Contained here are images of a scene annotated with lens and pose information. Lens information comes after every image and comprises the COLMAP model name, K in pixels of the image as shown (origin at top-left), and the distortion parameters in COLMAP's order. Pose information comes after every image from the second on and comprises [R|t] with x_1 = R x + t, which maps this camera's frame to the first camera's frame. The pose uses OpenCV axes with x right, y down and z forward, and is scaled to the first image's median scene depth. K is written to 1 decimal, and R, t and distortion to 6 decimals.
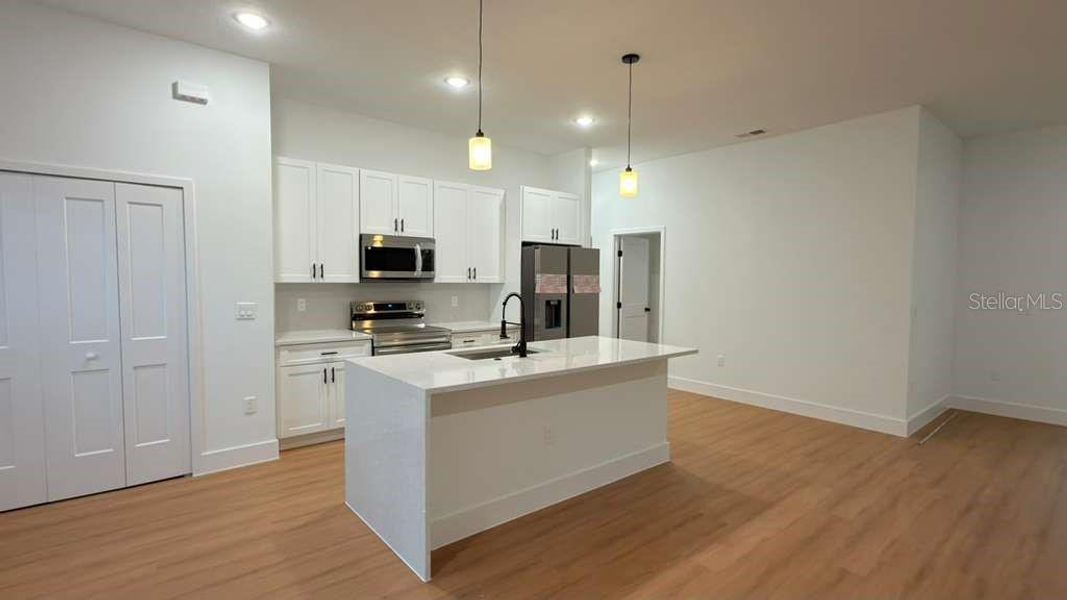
lens RADIAL K [[499.6, 0, 536.6], [0, 499.6, 301.3], [0, 0, 1]] dist [0.000949, -0.000774]
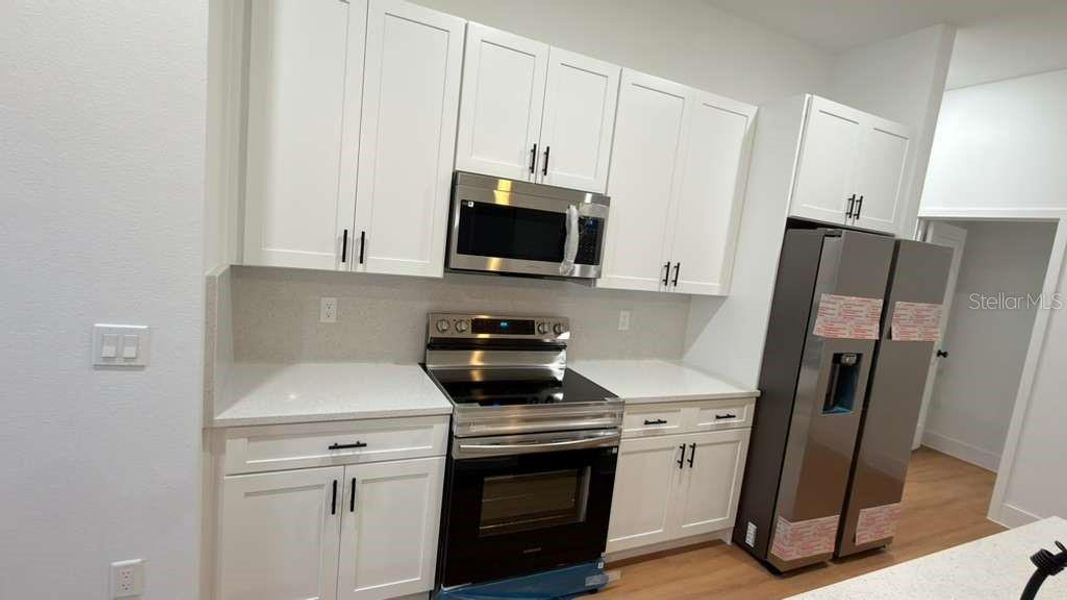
lens RADIAL K [[499.6, 0, 534.8], [0, 499.6, 302.0], [0, 0, 1]] dist [0.000949, -0.000774]
pose [[0.960836, 0.128203, -0.245679, -0.147893], [-0.111511, 0.990477, 0.080748, -0.058674], [0.253692, -0.050189, 0.965982, 0.541957]]
